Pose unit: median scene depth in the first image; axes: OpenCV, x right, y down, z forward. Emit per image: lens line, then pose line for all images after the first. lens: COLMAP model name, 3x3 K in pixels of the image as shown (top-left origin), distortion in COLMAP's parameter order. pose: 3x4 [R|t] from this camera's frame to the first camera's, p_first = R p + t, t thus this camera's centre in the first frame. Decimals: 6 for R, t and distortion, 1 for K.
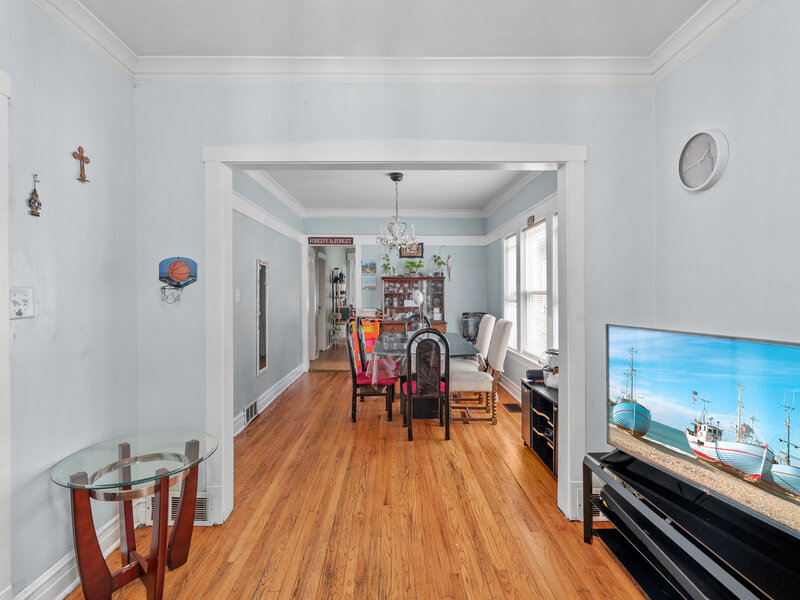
lens RADIAL K [[413.2, 0, 397.5], [0, 413.2, 296.1], [0, 0, 1]] dist [-0.000840, -0.000217]
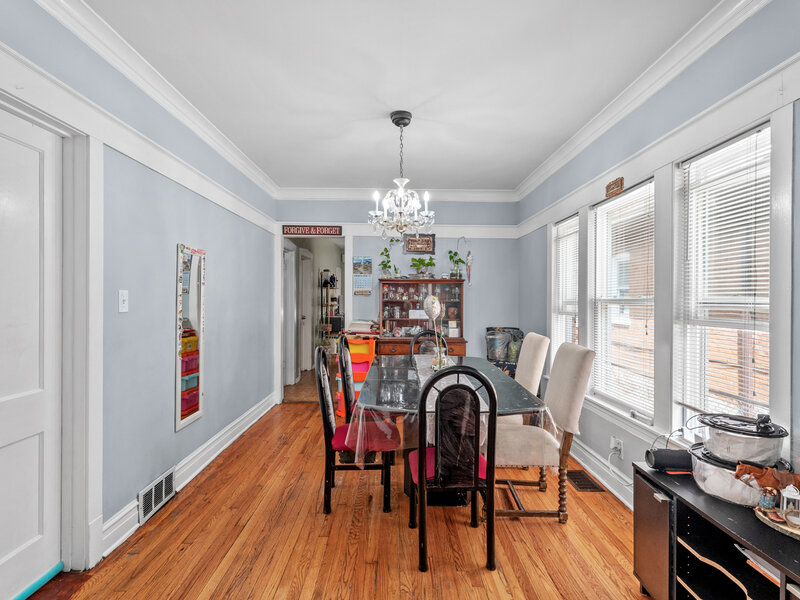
lens RADIAL K [[413.2, 0, 397.5], [0, 413.2, 296.1], [0, 0, 1]] dist [-0.000840, -0.000217]
pose [[0.999949, 0.009518, -0.003293, -0.002719], [-0.009579, 0.999769, -0.019224, -0.000848], [0.003109, 0.019254, 0.999810, 0.270471]]
